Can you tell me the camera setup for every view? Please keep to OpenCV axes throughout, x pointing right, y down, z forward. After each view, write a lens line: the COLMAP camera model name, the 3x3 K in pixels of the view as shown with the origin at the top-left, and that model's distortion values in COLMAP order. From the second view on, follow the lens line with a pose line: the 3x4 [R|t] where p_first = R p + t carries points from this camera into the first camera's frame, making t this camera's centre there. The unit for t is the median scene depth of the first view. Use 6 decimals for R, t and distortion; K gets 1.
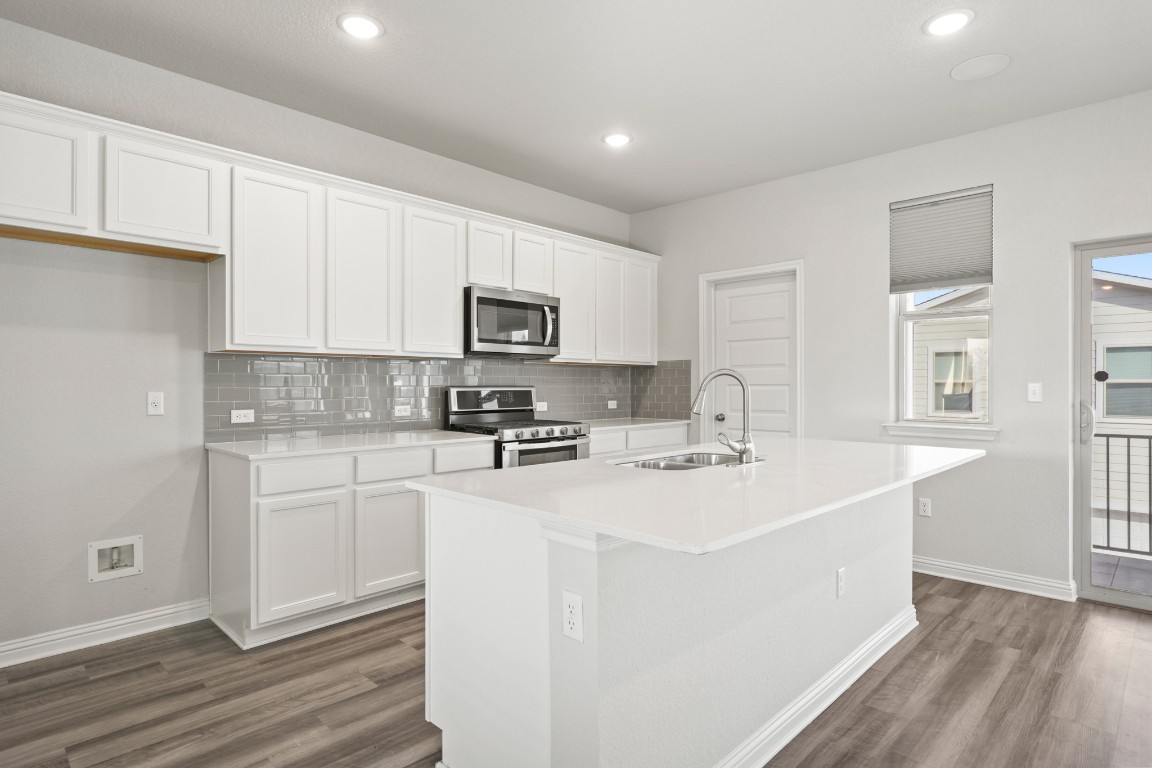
lens RADIAL K [[613.6, 0, 584.0], [0, 613.6, 382.8], [0, 0, 1]] dist [0.005444, 0.000484]
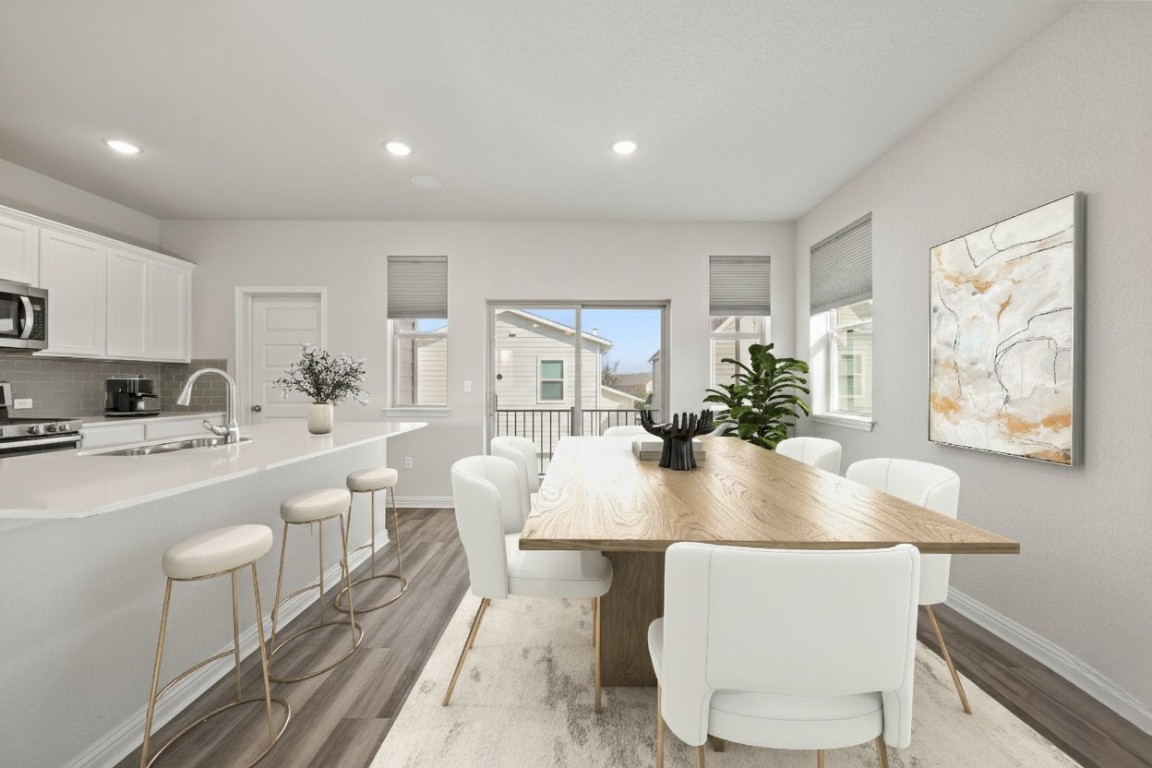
lens RADIAL K [[465.1, 0, 575.3], [0, 465.1, 382.2], [0, 0, 1]] dist [-0.002694, 0.001169]
pose [[0.733796, 0.002858, 0.679364, 0.074468], [-0.006155, 0.999978, 0.002440, -0.000448], [-0.679342, -0.005972, 0.733798, -0.097979]]
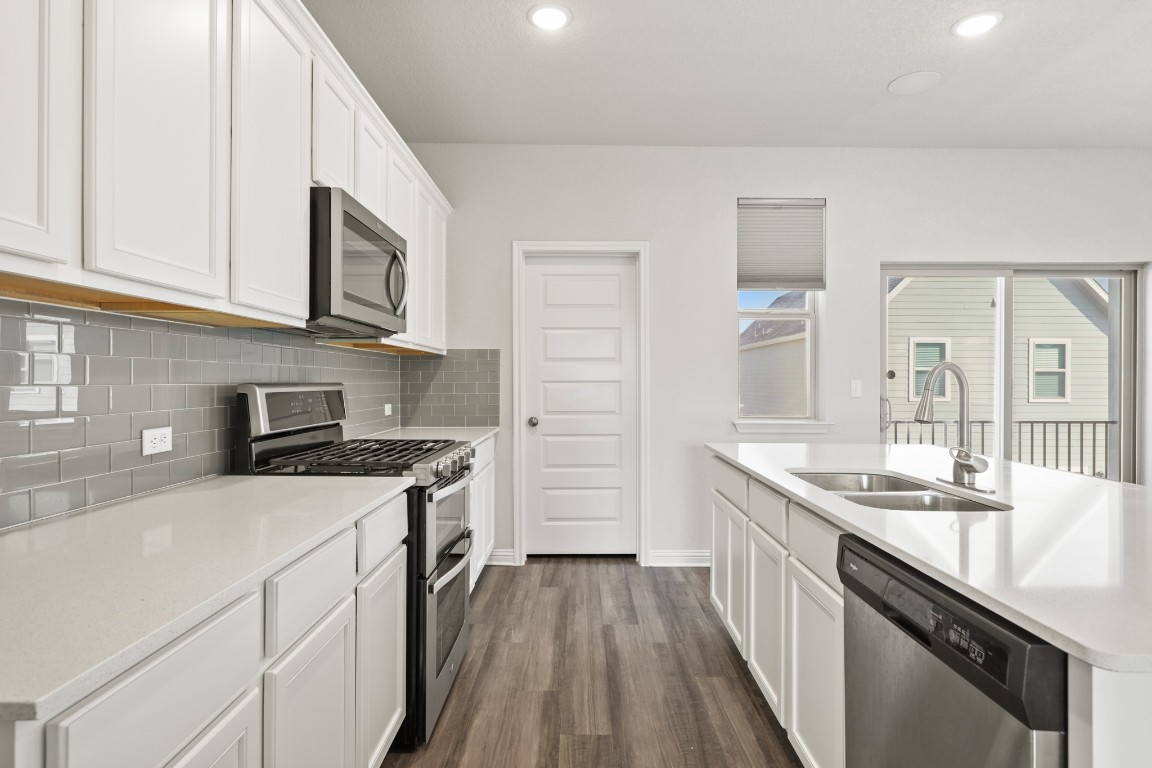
lens RADIAL K [[613.6, 0, 579.7], [0, 613.6, 380.1], [0, 0, 1]] dist [0.005444, 0.000484]
pose [[0.714500, 0.003226, 0.699628, -0.351162], [-0.003813, 0.999992, -0.000717, 0.002219], [-0.699625, -0.002156, 0.714506, 0.443053]]
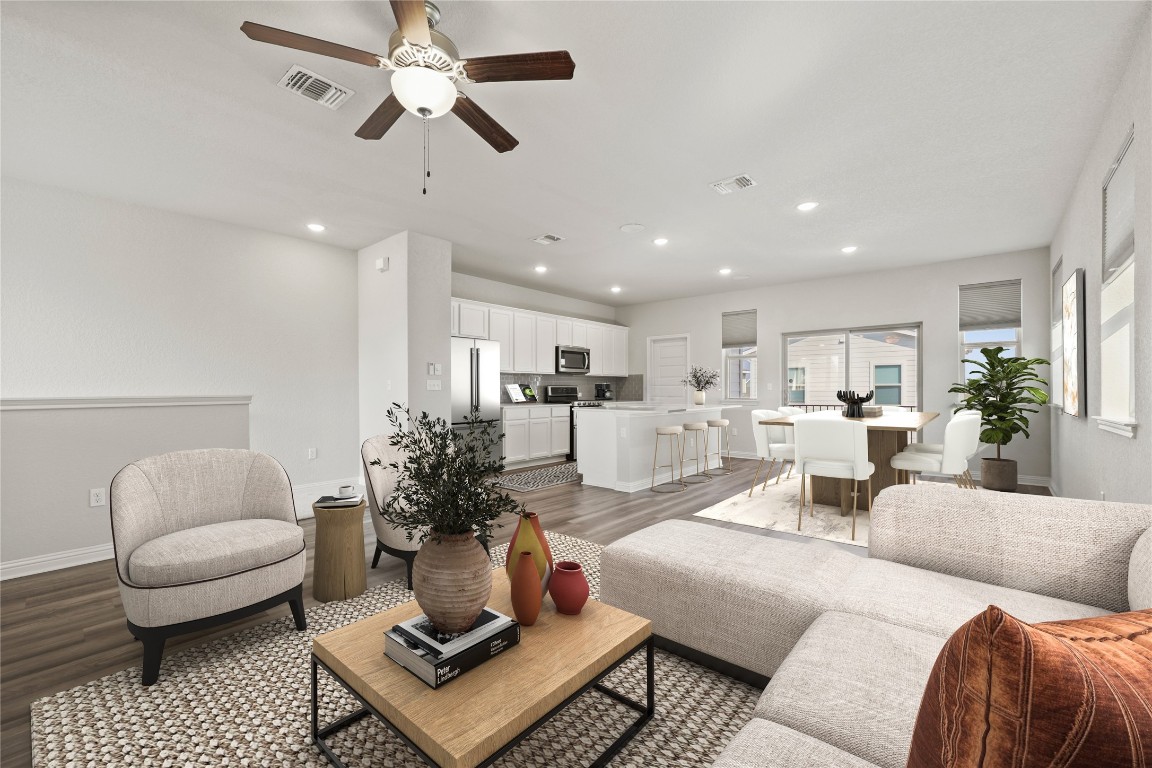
lens RADIAL K [[465.1, 0, 573.5], [0, 465.1, 385.6], [0, 0, 1]] dist [-0.002694, 0.001169]
pose [[0.999164, -0.001349, 0.040851, -0.181197], [0.001642, 0.999973, -0.007141, 0.019227], [-0.040841, 0.007202, 0.999140, -0.833762]]
